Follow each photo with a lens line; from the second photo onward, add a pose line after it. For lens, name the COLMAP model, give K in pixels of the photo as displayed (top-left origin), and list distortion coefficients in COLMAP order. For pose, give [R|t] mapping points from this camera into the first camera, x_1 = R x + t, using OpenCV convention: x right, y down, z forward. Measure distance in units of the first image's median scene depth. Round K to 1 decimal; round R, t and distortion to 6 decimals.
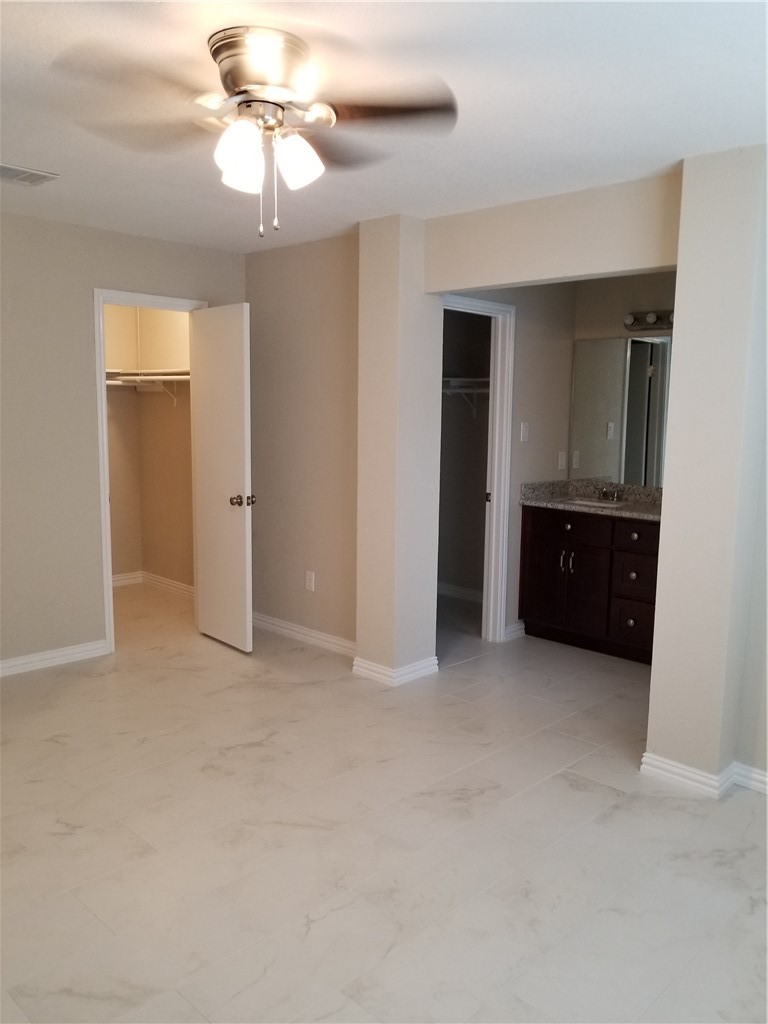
lens RADIAL K [[819.0, 0, 426.7], [0, 819.0, 507.3], [0, 0, 1]] dist [-0.002185, -0.001815]
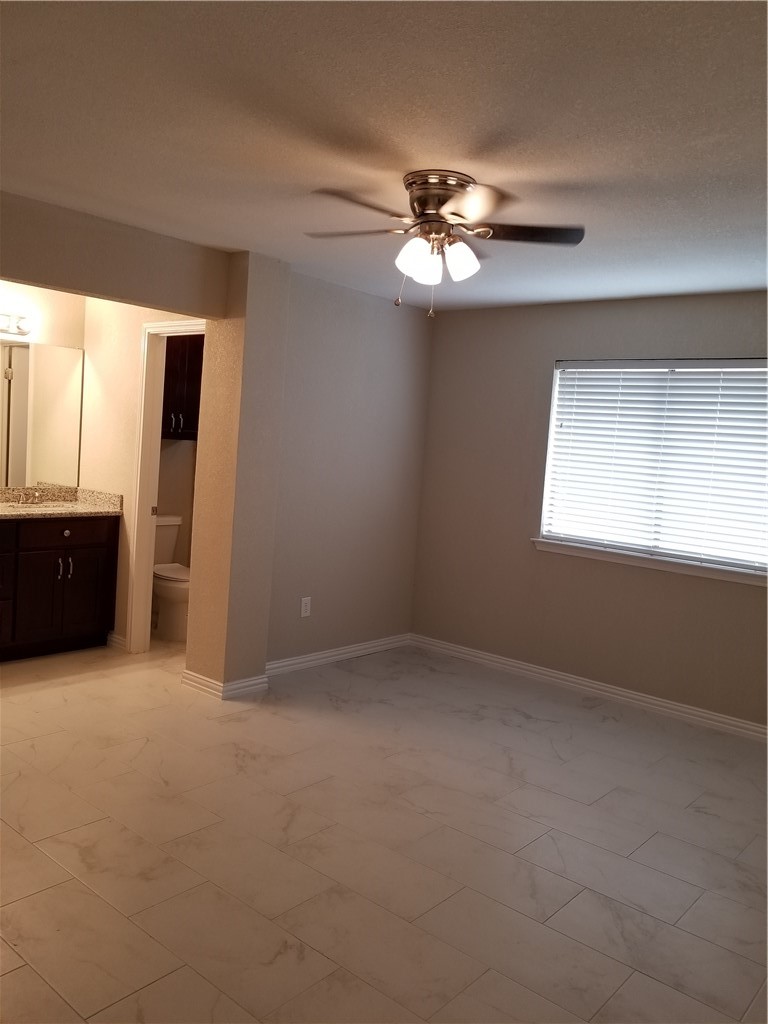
lens RADIAL K [[819.0, 0, 388.4], [0, 819.0, 514.3], [0, 0, 1]] dist [-0.002185, -0.001815]
pose [[-0.070215, -0.097151, 0.992790, -0.946669], [0.052914, 0.993482, 0.100961, -0.087493], [-0.996127, 0.059622, -0.064617, 0.729837]]
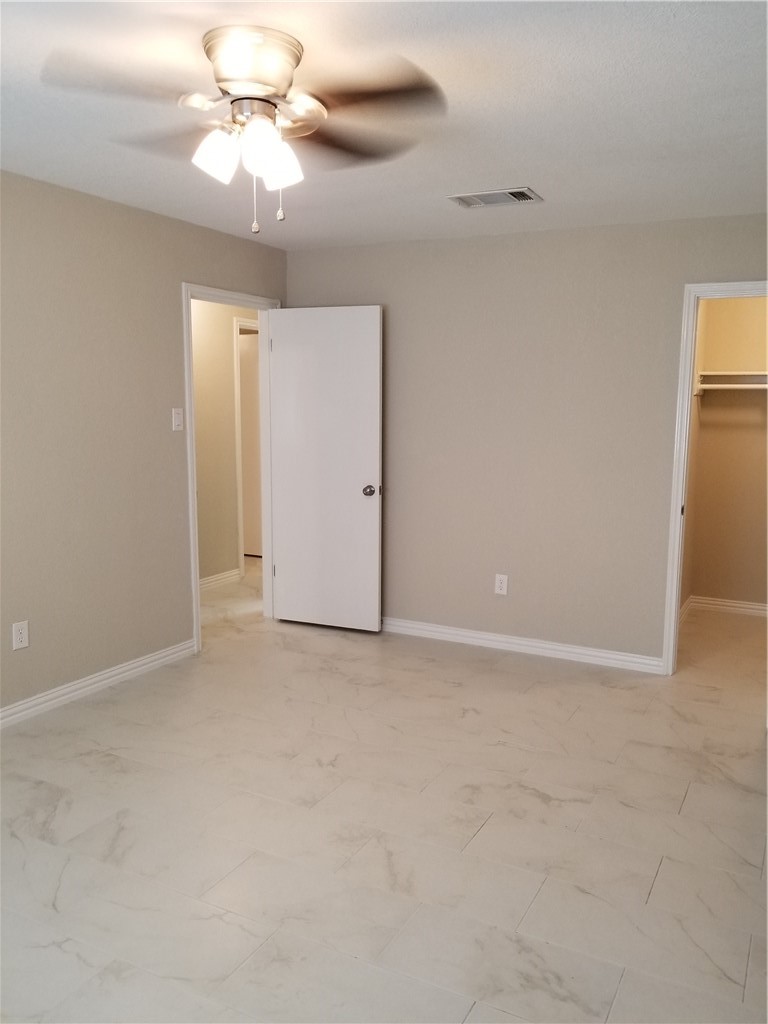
lens RADIAL K [[819.0, 0, 380.4], [0, 819.0, 512.0], [0, 0, 1]] dist [-0.002185, -0.001815]
pose [[0.261795, 0.114493, -0.958308, 0.509215], [-0.129403, 0.988137, 0.082706, -0.048011], [0.956409, 0.102356, 0.273505, 0.564078]]
